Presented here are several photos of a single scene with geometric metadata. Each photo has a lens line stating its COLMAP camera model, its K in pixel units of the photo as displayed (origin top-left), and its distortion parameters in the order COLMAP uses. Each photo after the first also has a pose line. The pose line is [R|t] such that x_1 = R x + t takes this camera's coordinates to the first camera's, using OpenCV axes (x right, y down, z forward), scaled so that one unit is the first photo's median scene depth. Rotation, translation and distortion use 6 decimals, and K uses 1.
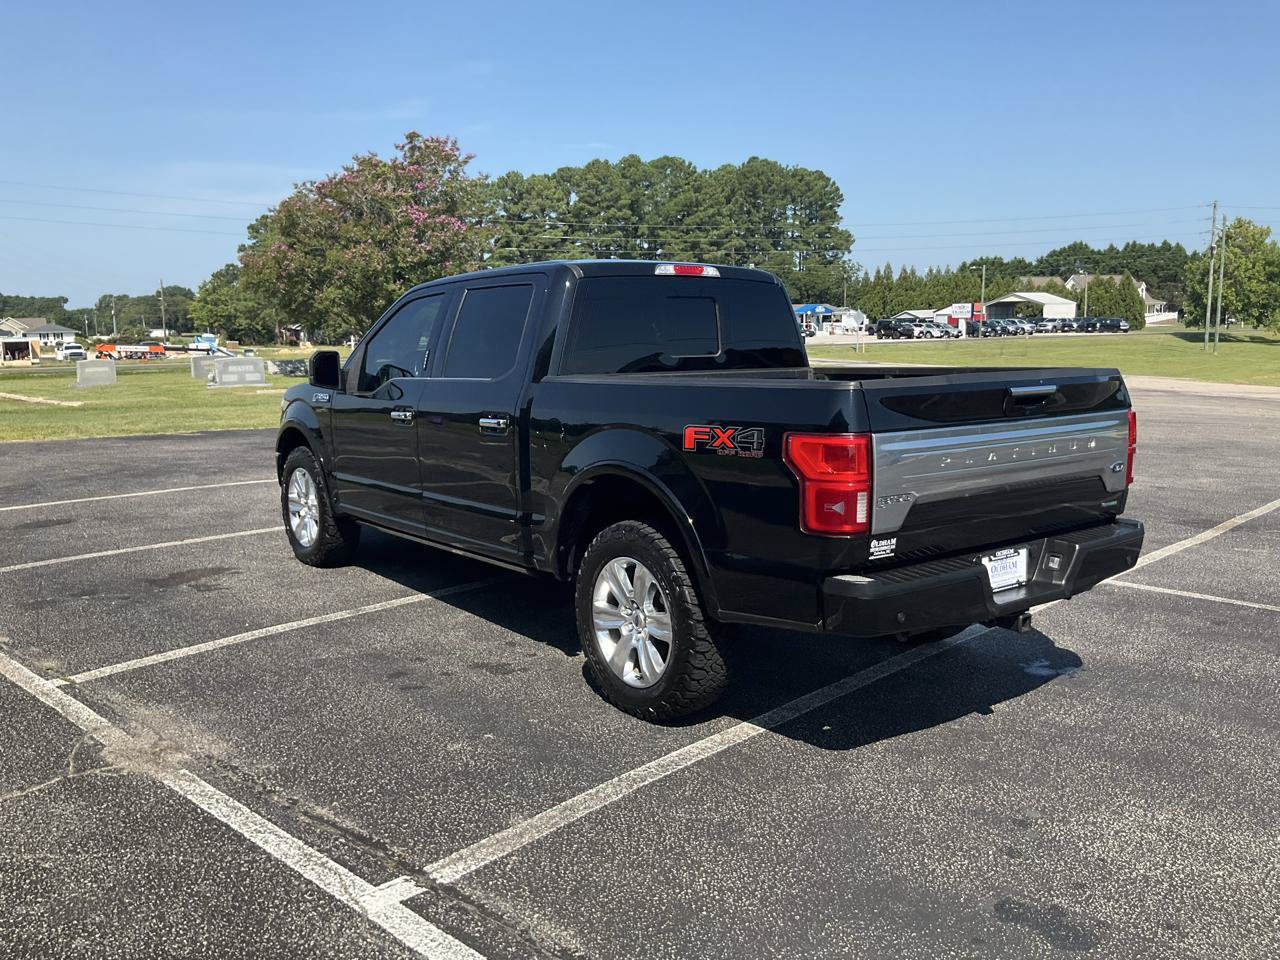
lens RADIAL K [[1054.9, 0, 638.7], [0, 1054.9, 489.1], [0, 0, 1]] dist [0.084785, -0.167097]
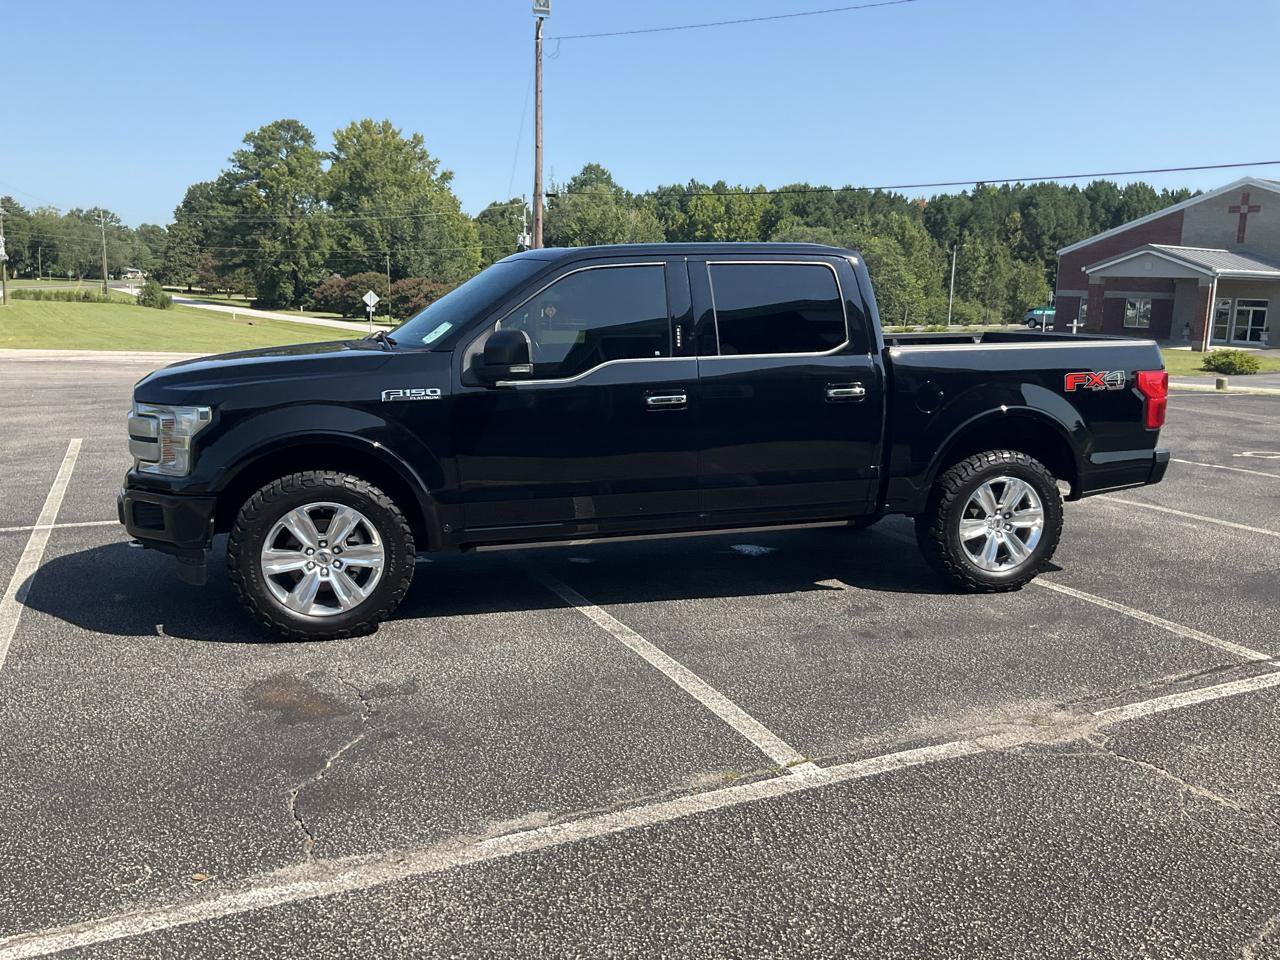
lens RADIAL K [[1054.9, 0, 640.5], [0, 1054.9, 476.0], [0, 0, 1]] dist [0.084785, -0.167097]
pose [[0.359678, -0.142370, 0.922151, -1.245118], [0.122327, 0.986956, 0.104662, -0.117763], [-0.925023, 0.075160, 0.372402, 0.798655]]
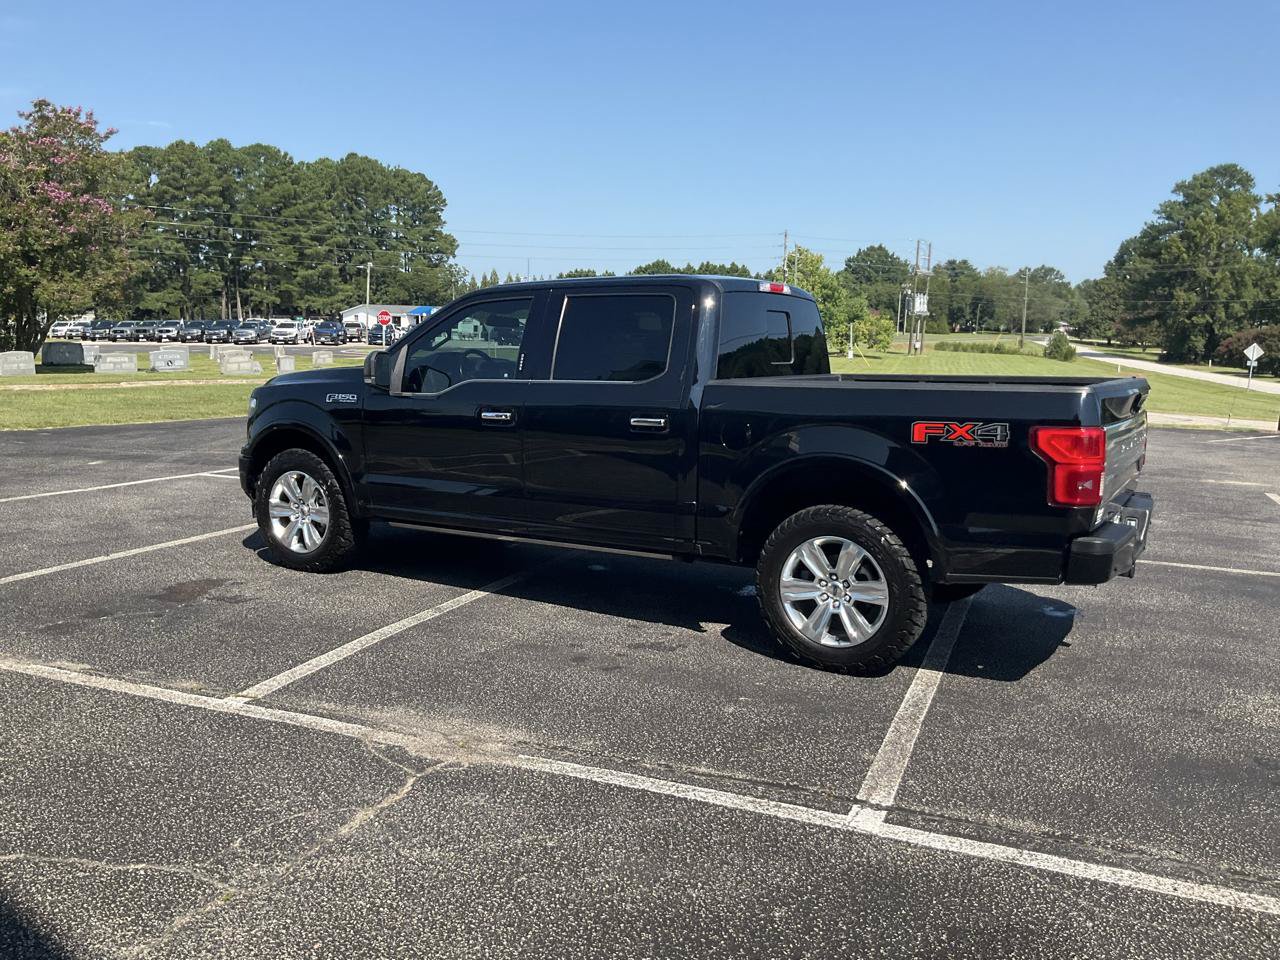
lens RADIAL K [[1054.9, 0, 641.8], [0, 1054.9, 470.2], [0, 0, 1]] dist [0.084785, -0.167097]
pose [[0.929045, -0.020183, 0.369416, -0.550839], [0.027477, 0.999517, -0.014494, 0.003088], [-0.368945, 0.023616, 0.929151, -0.007737]]
